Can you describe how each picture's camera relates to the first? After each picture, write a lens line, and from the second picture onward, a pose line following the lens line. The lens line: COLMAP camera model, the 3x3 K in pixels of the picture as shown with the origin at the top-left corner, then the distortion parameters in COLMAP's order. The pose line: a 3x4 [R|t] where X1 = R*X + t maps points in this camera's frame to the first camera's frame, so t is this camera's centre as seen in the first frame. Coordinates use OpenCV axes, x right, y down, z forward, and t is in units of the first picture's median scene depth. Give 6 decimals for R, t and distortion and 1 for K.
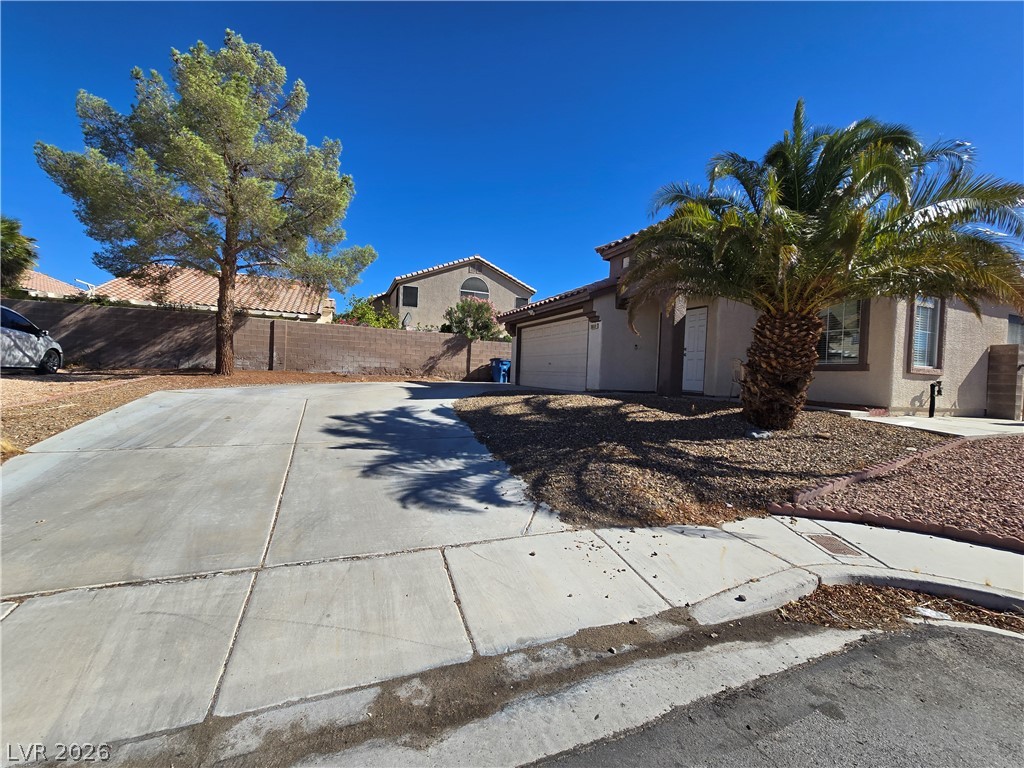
lens RADIAL K [[418.8, 0, 510.8], [0, 418.8, 384.8], [0, 0, 1]] dist [-0.003818, 0.000490]
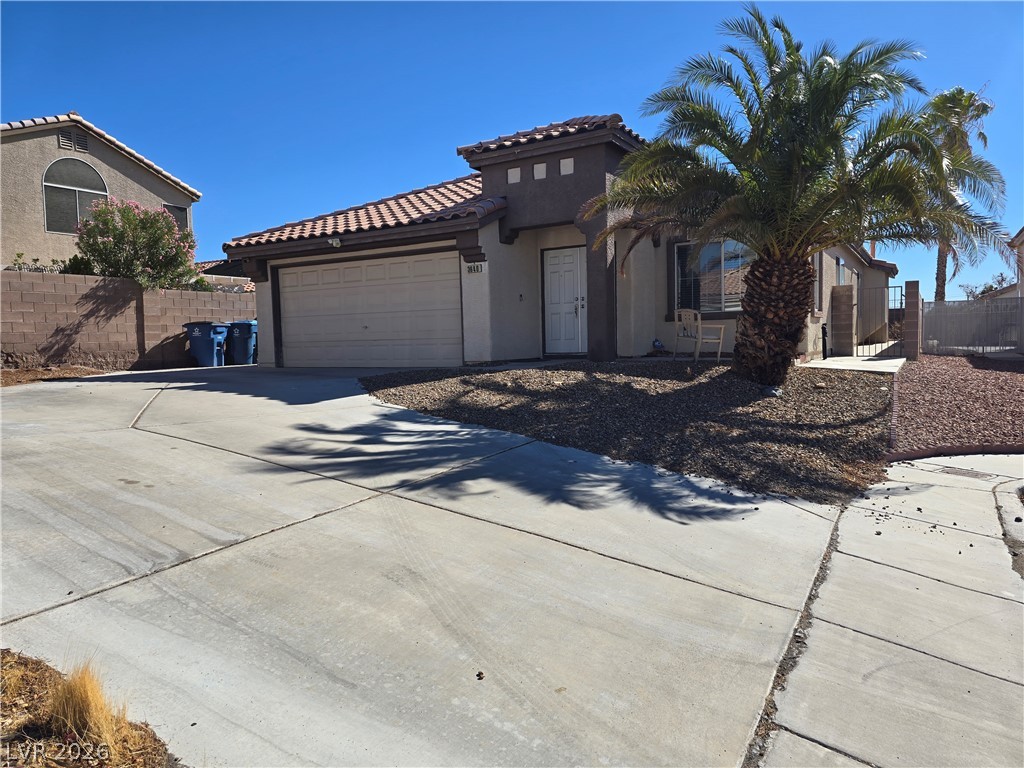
lens RADIAL K [[688.2, 0, 507.8], [0, 688.2, 385.4], [0, 0, 1]] dist [0.037092, -0.010357]
pose [[0.798326, -0.103412, 0.593280, -0.427254], [0.075840, 0.994567, 0.071308, -0.026427], [-0.597431, -0.011932, 0.801831, 0.075767]]
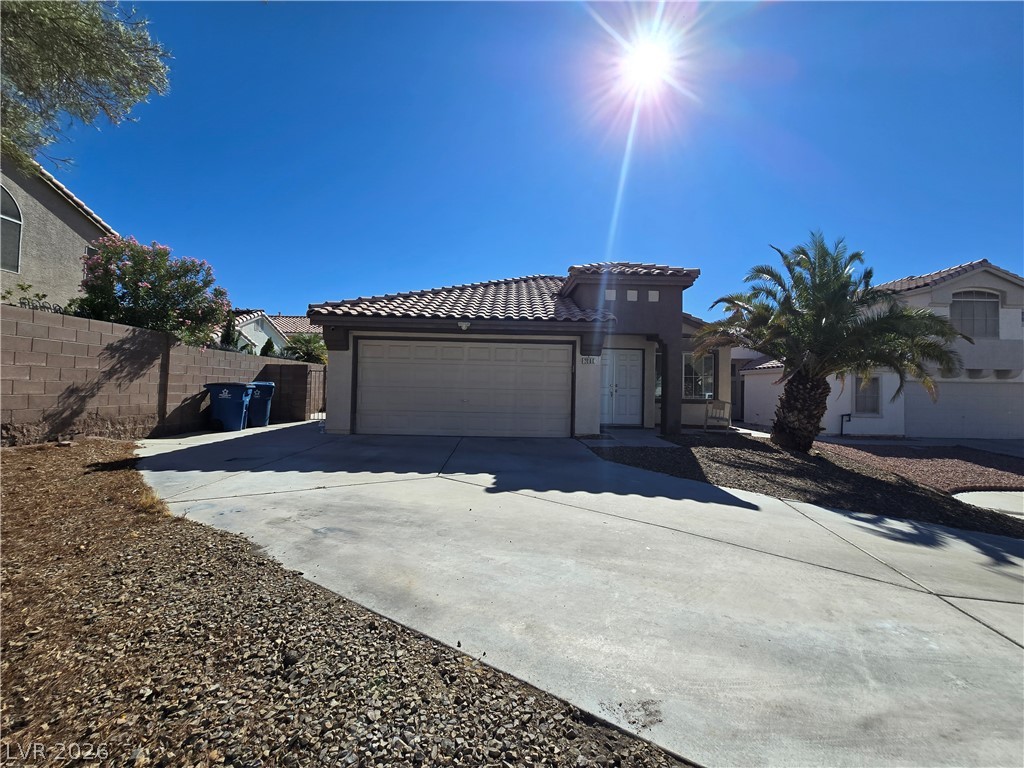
lens RADIAL K [[418.8, 0, 508.5], [0, 418.8, 386.9], [0, 0, 1]] dist [-0.003818, 0.000490]
pose [[0.353489, -0.030869, 0.934929, -0.649446], [0.018369, 0.999492, 0.026055, -0.109968], [-0.935258, 0.007963, 0.353876, 0.838863]]
